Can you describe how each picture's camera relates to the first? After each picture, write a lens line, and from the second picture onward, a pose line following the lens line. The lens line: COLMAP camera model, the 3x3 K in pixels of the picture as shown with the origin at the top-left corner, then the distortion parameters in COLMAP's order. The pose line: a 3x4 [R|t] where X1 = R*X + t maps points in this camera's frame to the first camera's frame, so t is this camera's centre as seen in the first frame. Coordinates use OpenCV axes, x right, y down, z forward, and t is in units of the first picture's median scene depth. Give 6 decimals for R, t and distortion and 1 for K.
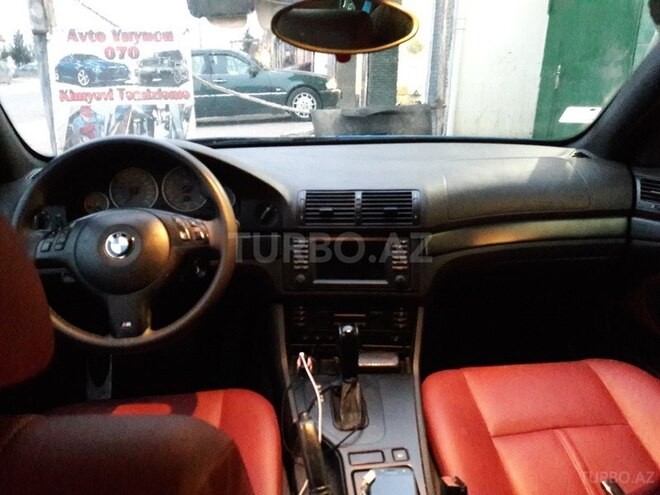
lens RADIAL K [[539.6, 0, 331.0], [0, 539.6, 262.1], [0, 0, 1]] dist [0.137019, -0.248067]
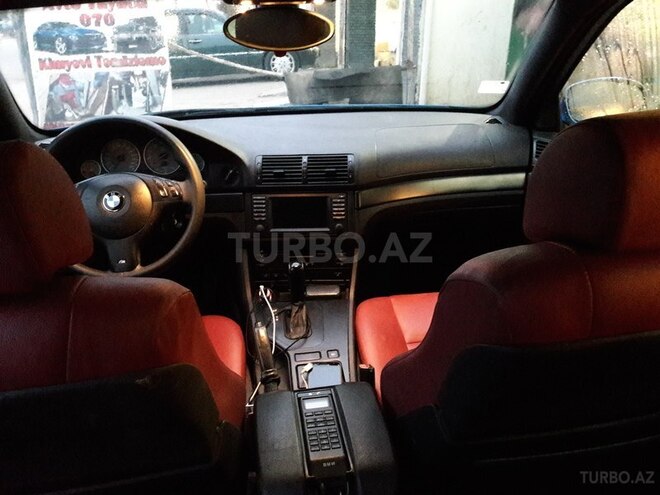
lens RADIAL K [[539.6, 0, 331.0], [0, 539.6, 262.1], [0, 0, 1]] dist [0.137019, -0.248067]
pose [[0.999419, -0.023560, 0.024631, 0.074272], [0.021771, 0.997274, 0.070509, 0.024782], [-0.026225, -0.069932, 0.997207, -0.251025]]
